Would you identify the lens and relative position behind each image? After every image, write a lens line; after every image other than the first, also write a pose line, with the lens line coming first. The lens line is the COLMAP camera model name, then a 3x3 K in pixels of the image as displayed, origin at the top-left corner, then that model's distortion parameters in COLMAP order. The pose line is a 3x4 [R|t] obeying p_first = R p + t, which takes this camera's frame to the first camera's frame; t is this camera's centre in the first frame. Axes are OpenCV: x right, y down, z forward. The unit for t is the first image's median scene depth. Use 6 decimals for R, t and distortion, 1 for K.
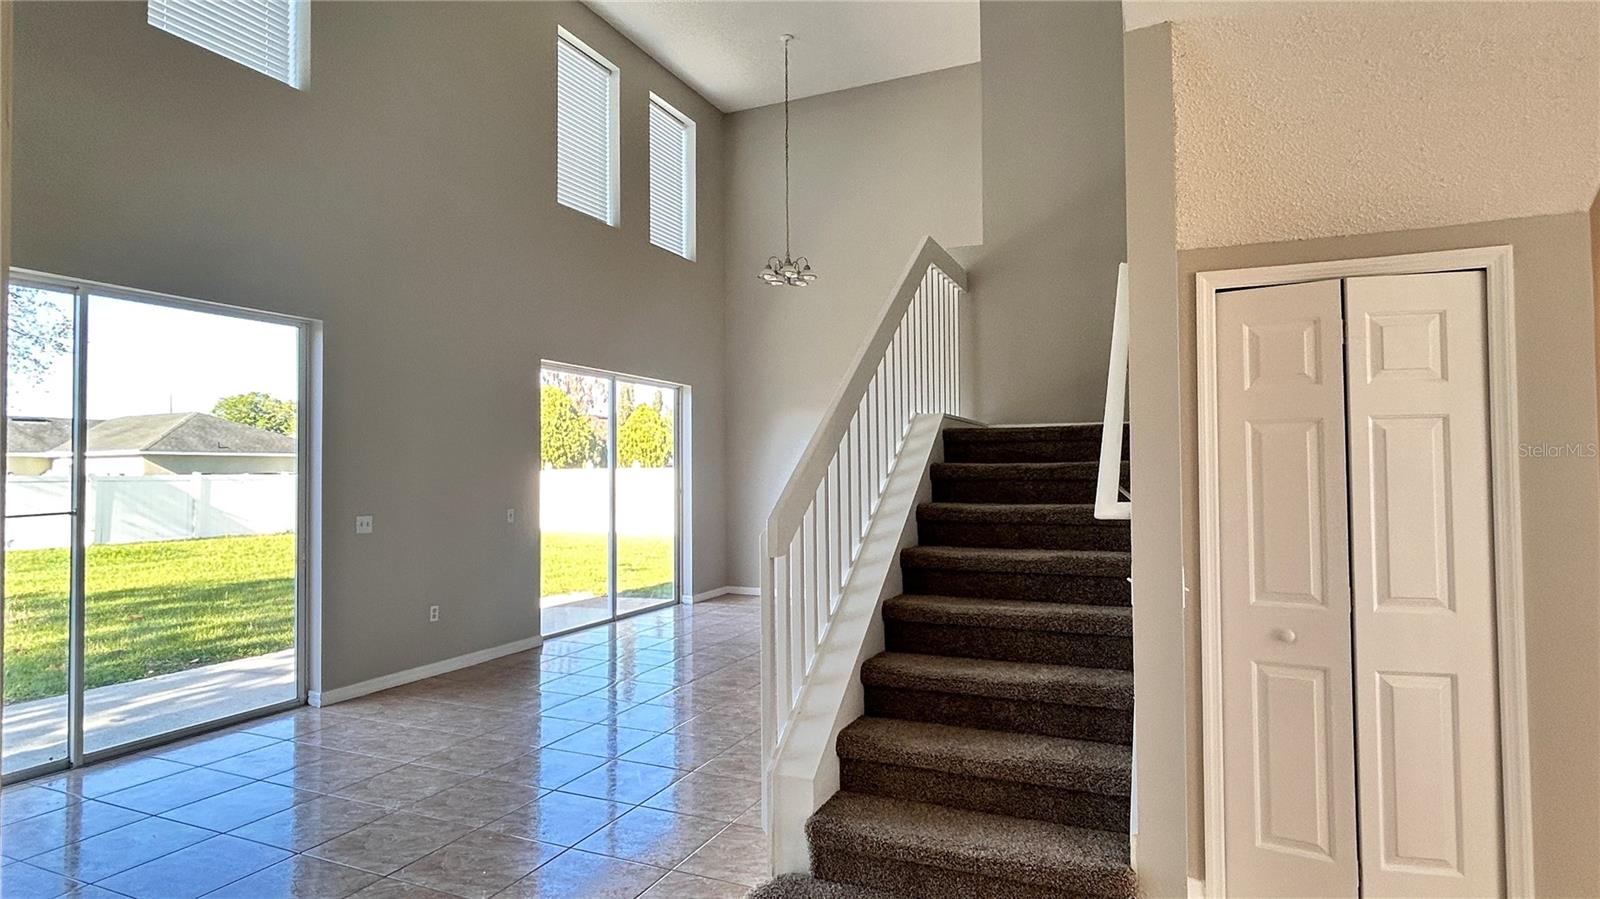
lens RADIAL K [[849.4, 0, 800.0], [0, 849.4, 449.5], [0, 0, 1]] dist [-0.001083, 0.000240]
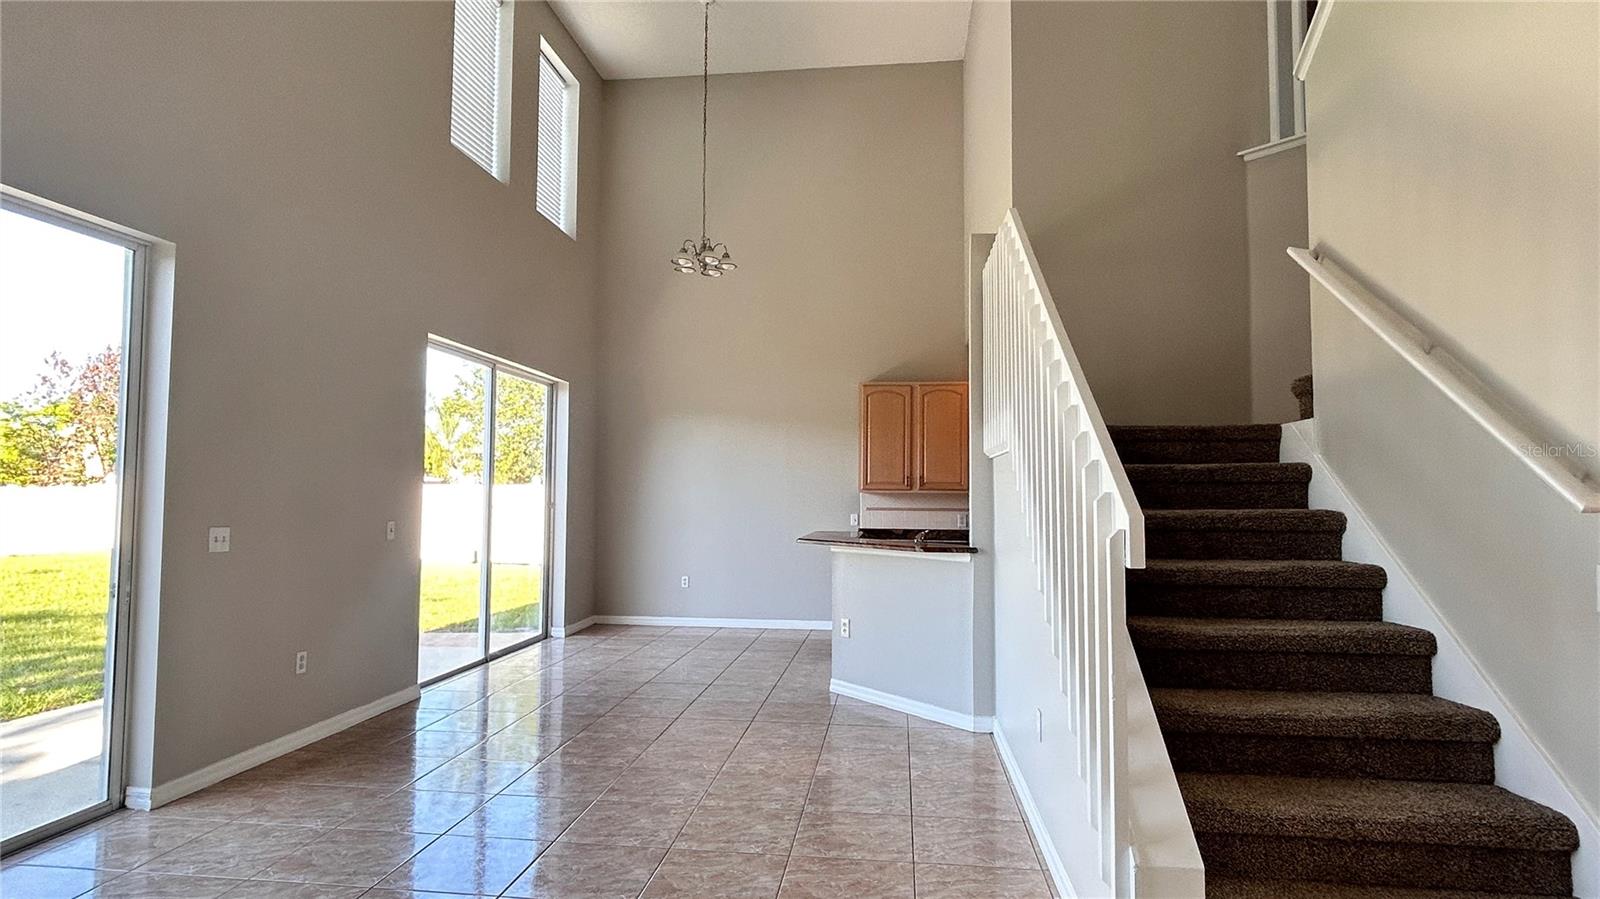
lens RADIAL K [[851.7, 0, 796.1], [0, 851.7, 447.8], [0, 0, 1]] dist [-0.010129, 0.009007]
pose [[0.956228, 0.029135, 0.291169, -0.261699], [-0.020160, 0.999226, -0.033777, 0.026100], [-0.291928, 0.026429, 0.956075, 0.184588]]
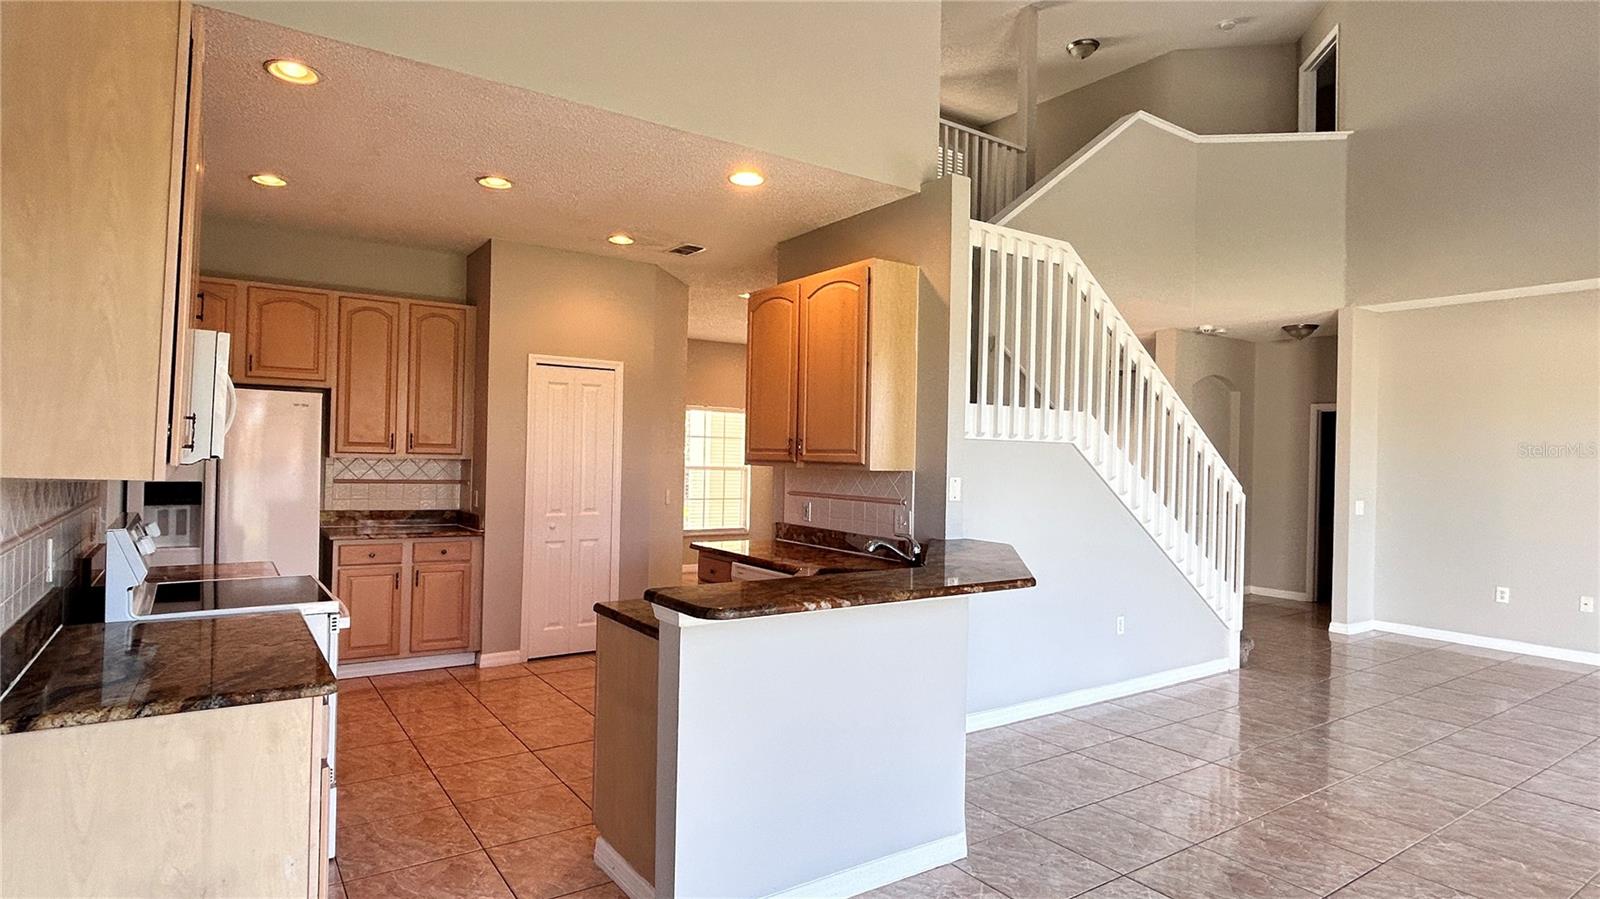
lens RADIAL K [[849.4, 0, 800.0], [0, 849.4, 449.5], [0, 0, 1]] dist [-0.001083, 0.000240]
pose [[-0.853841, -0.010194, 0.520433, -0.103683], [-0.029762, 0.999129, -0.029258, 0.041658], [-0.519682, -0.040471, -0.853401, 1.707613]]
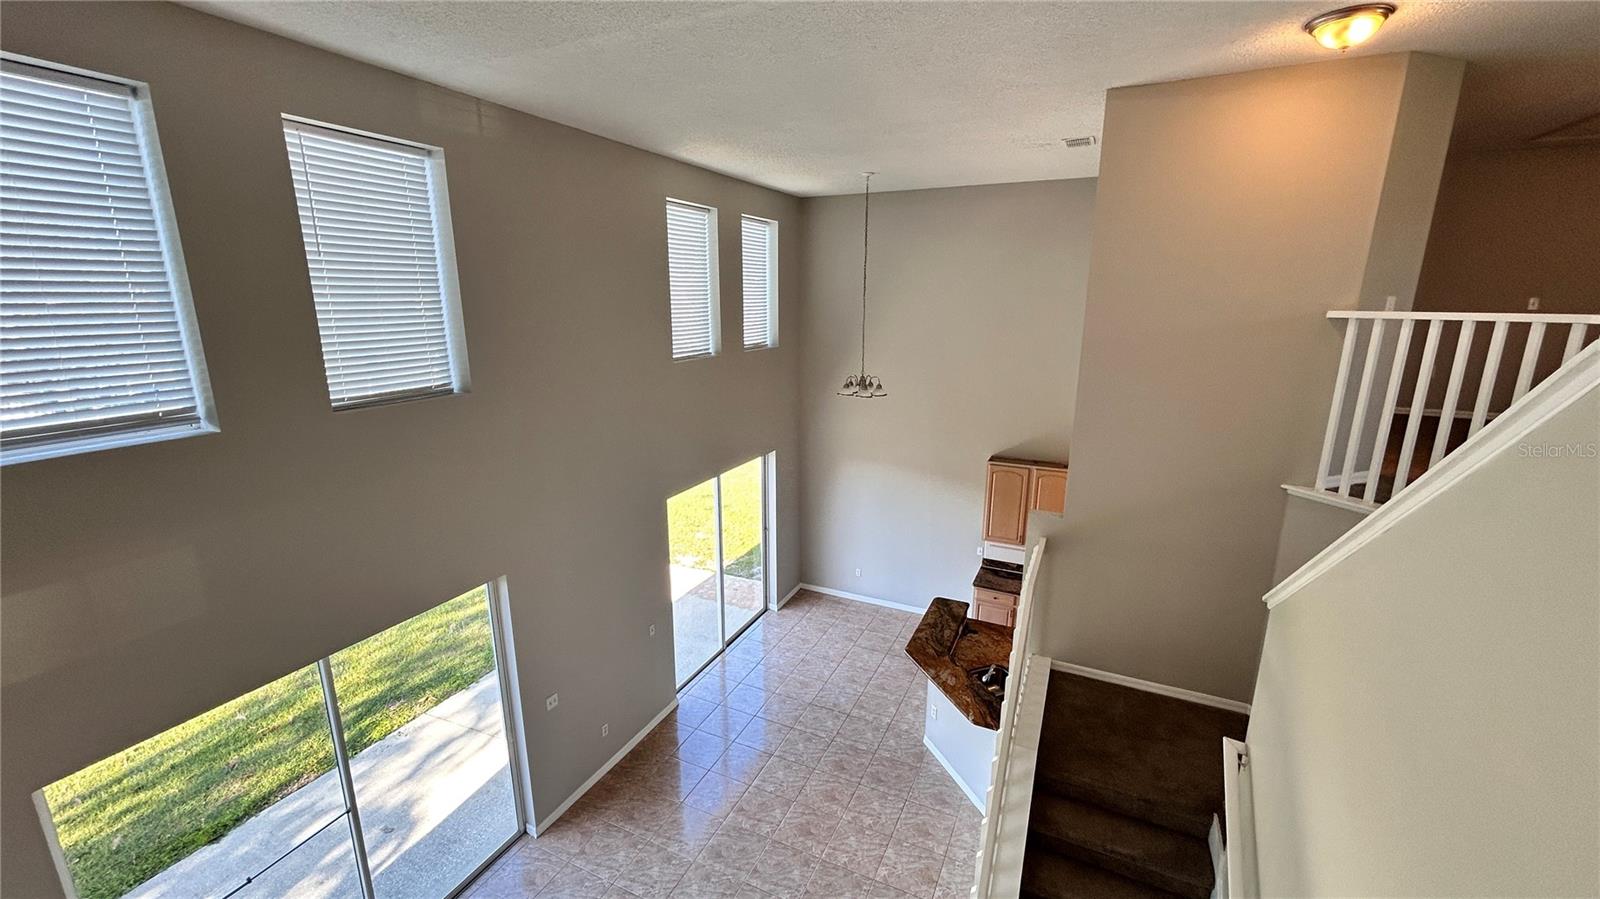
lens RADIAL K [[645.4, 0, 800.0], [0, 645.4, 449.5], [0, 0, 1]] dist [-0.000213, 0.000115]
pose [[0.999681, 0.014109, -0.020951, -0.121281], [-0.008103, 0.964743, 0.263067, -0.539633], [0.023924, -0.262814, 0.964550, 0.163816]]
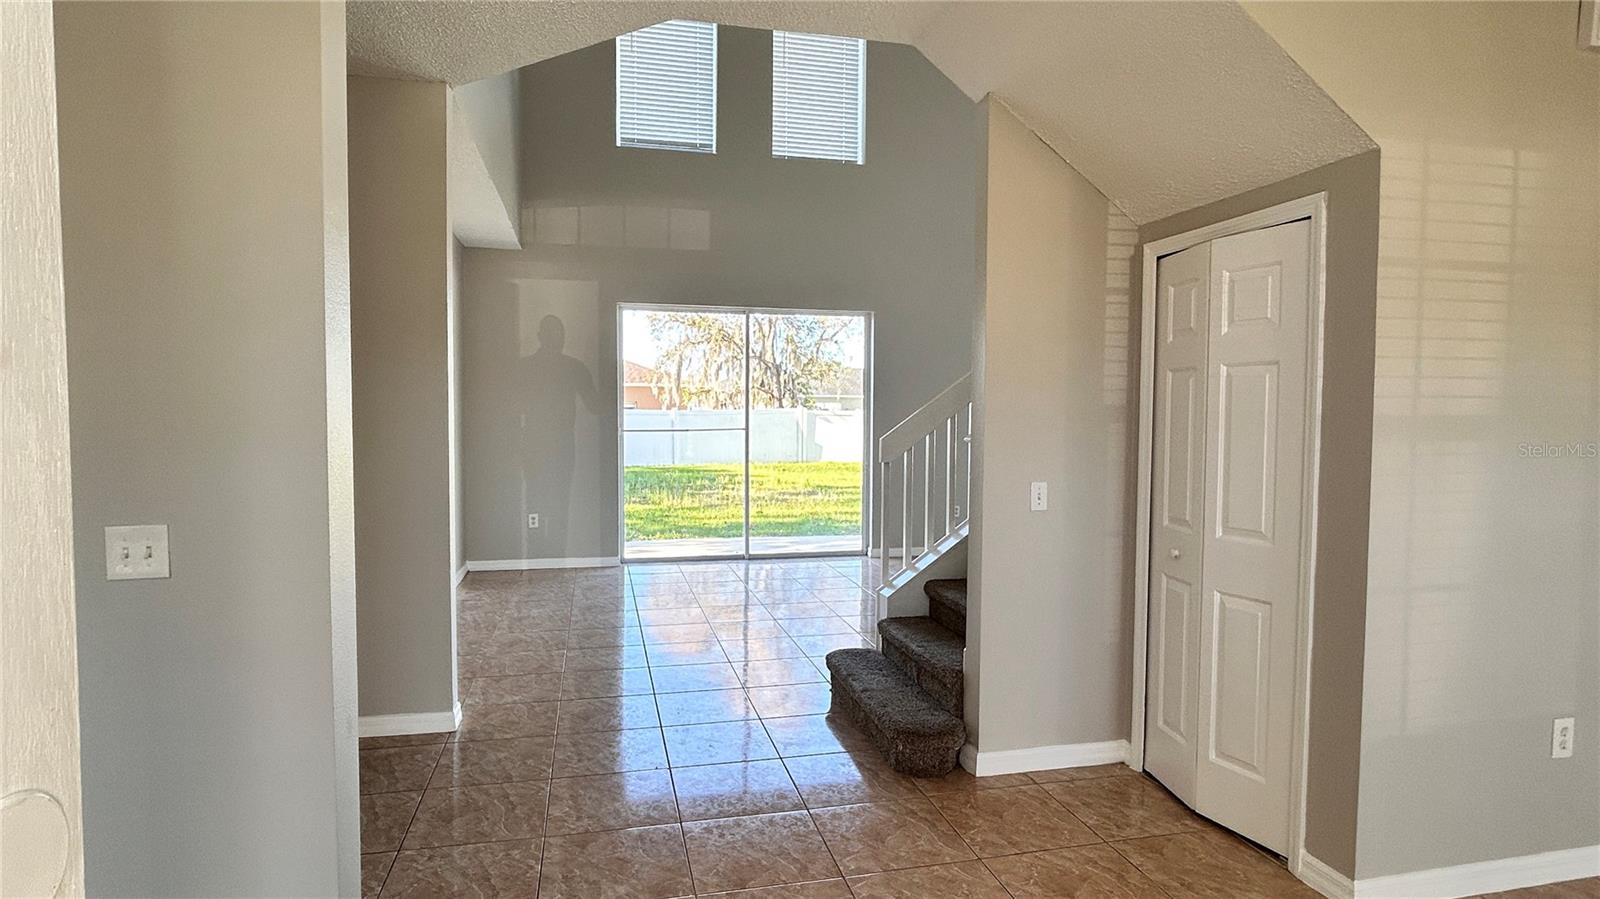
lens RADIAL K [[851.7, 0, 796.1], [0, 851.7, 447.8], [0, 0, 1]] dist [-0.010129, 0.009007]
pose [[0.606777, 0.045563, -0.793565, 0.563803], [0.006549, 0.998035, 0.062311, -0.001088], [0.794845, -0.043006, 0.605286, -0.057164]]
